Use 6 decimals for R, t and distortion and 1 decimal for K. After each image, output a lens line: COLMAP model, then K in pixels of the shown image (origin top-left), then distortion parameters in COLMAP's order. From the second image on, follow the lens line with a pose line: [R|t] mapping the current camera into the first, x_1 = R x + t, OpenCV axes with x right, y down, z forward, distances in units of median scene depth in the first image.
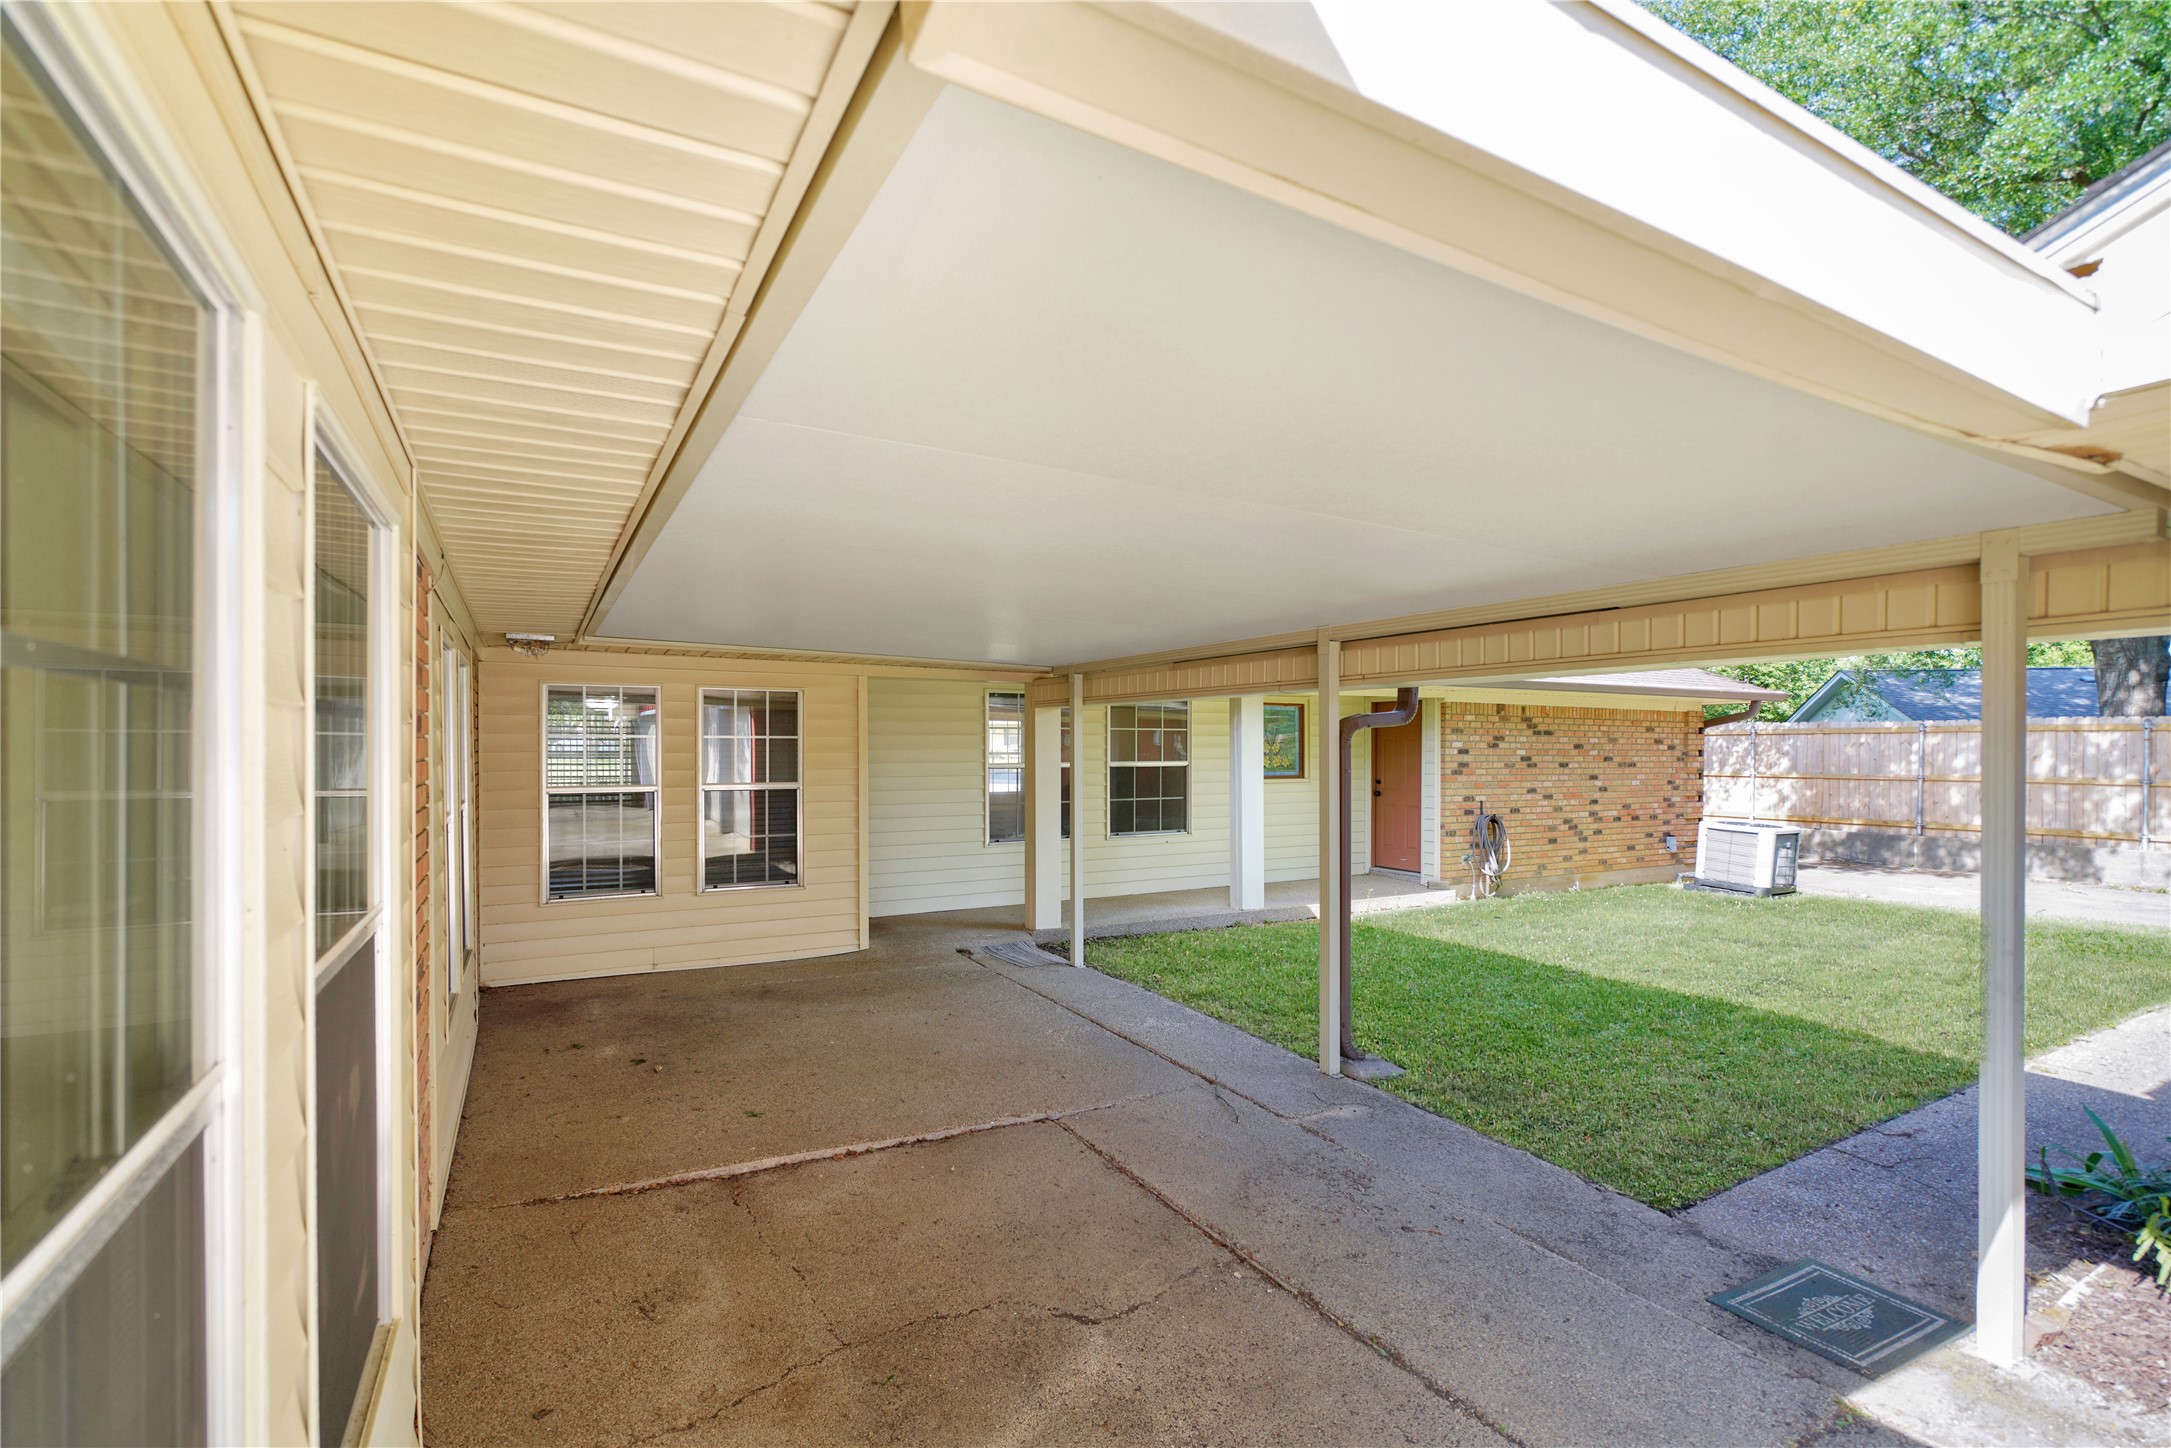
lens RADIAL K [[987.4, 0, 1027.6], [0, 987.4, 750.5], [0, 0, 1]] dist [0.002741, 0.000329]
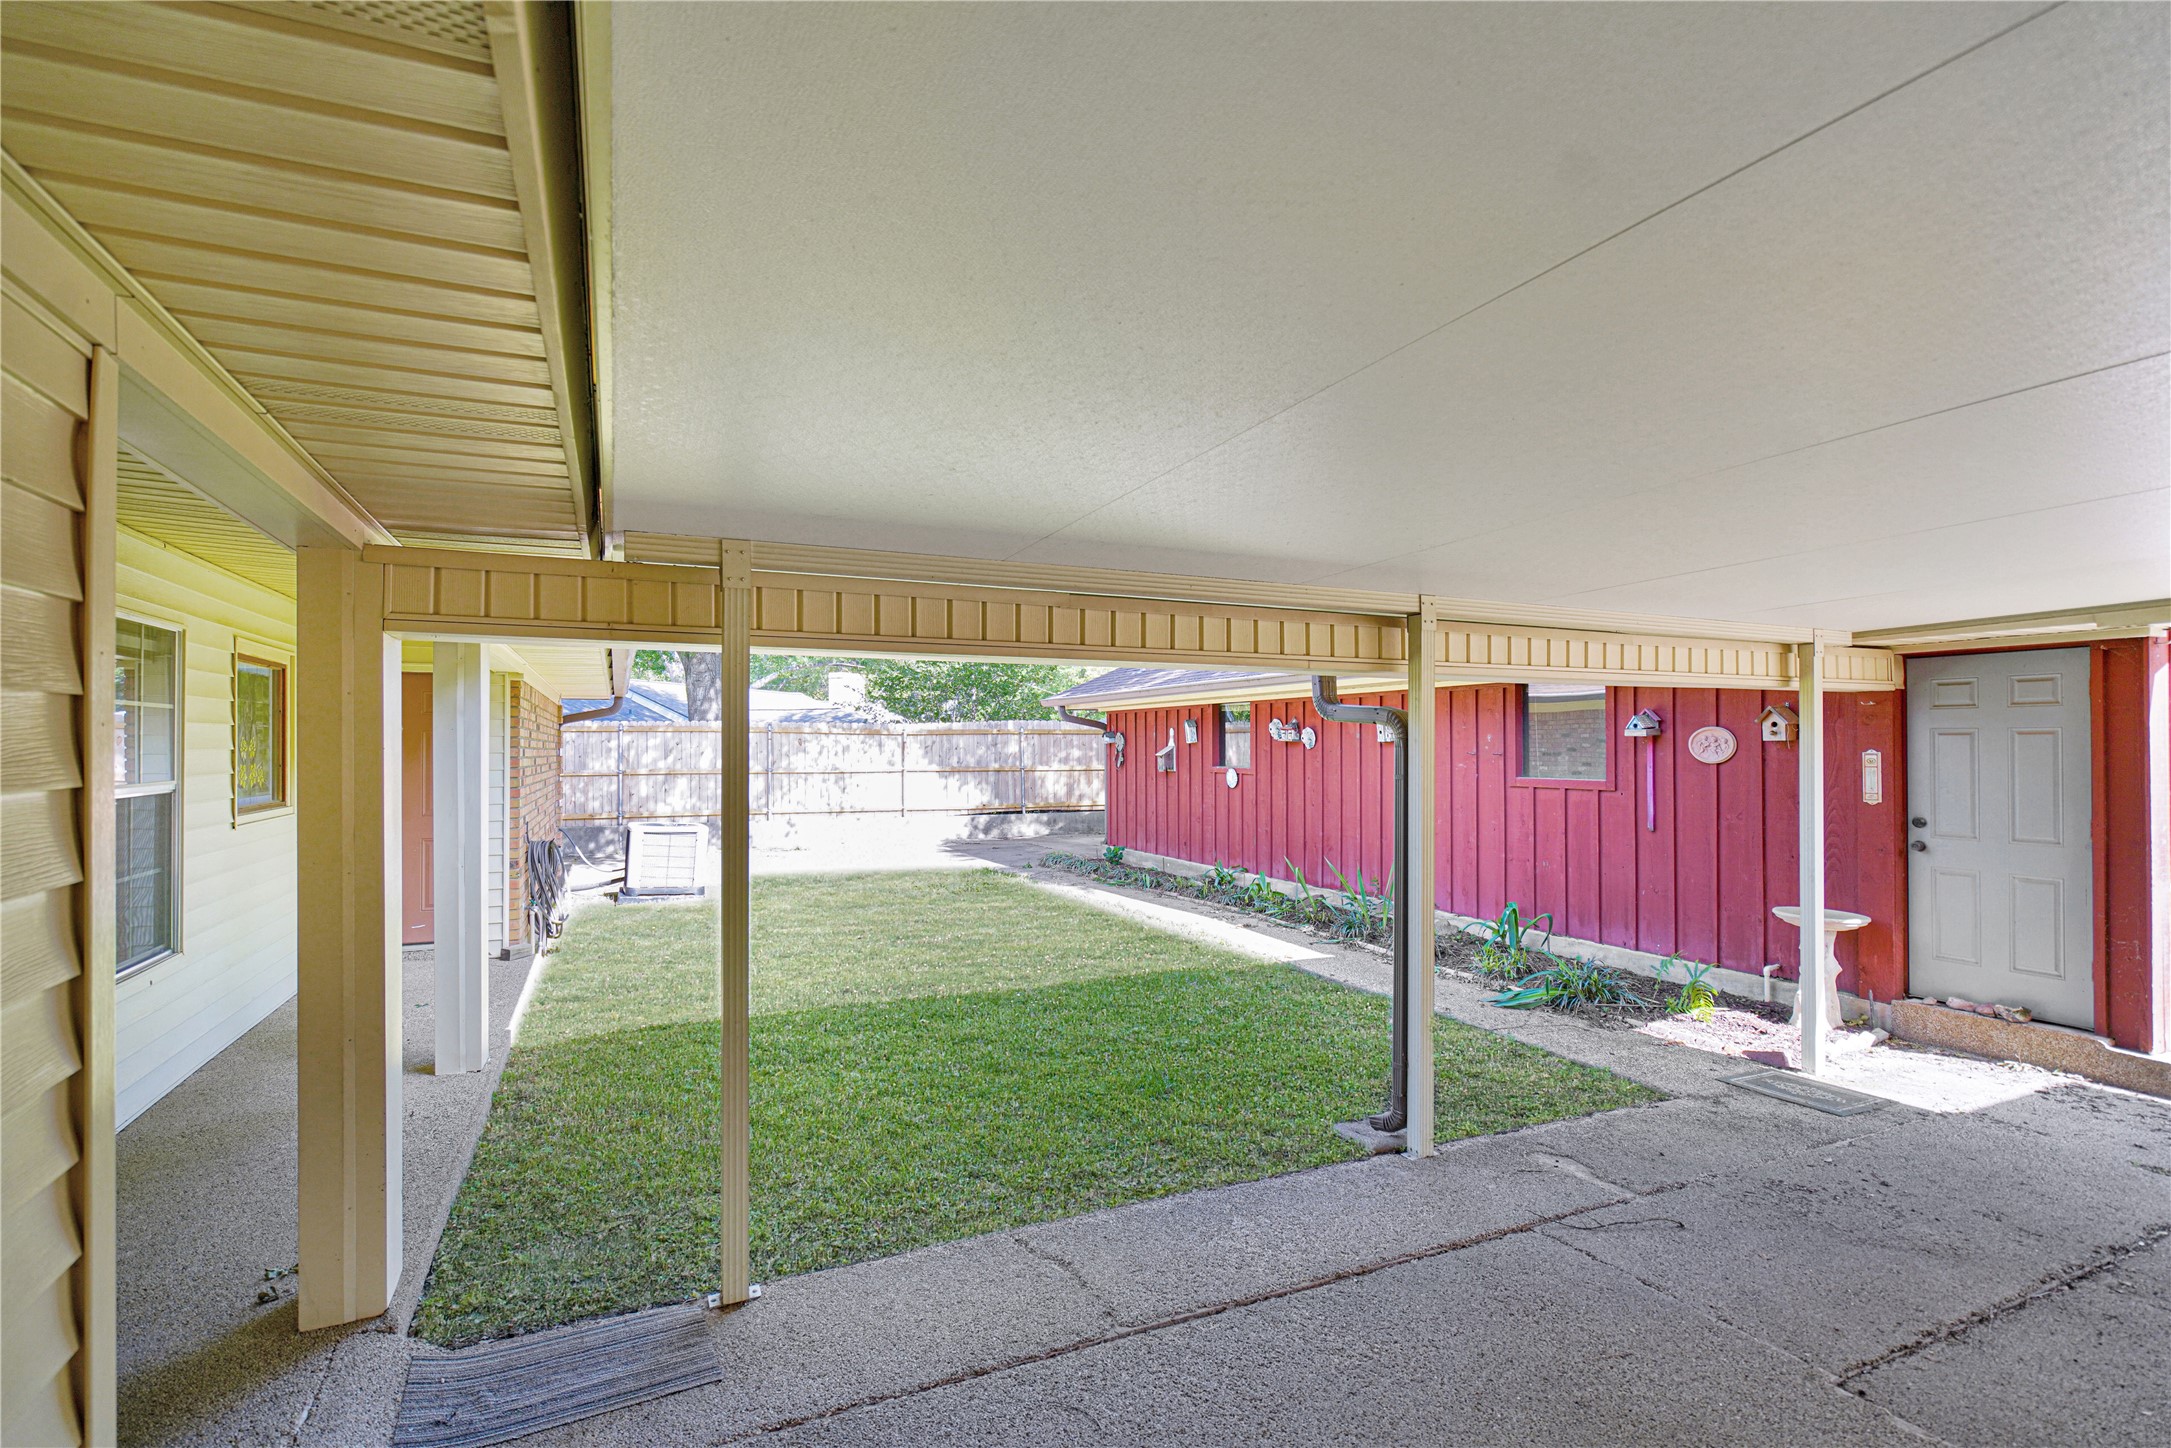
lens RADIAL K [[987.4, 0, 1075.3], [0, 987.4, 734.0], [0, 0, 1]] dist [0.002741, 0.000329]
pose [[0.040337, 0.008705, 0.999148, -0.231090], [0.005238, 0.999946, -0.008924, -0.004061], [-0.999172, 0.005593, 0.040290, 0.562948]]
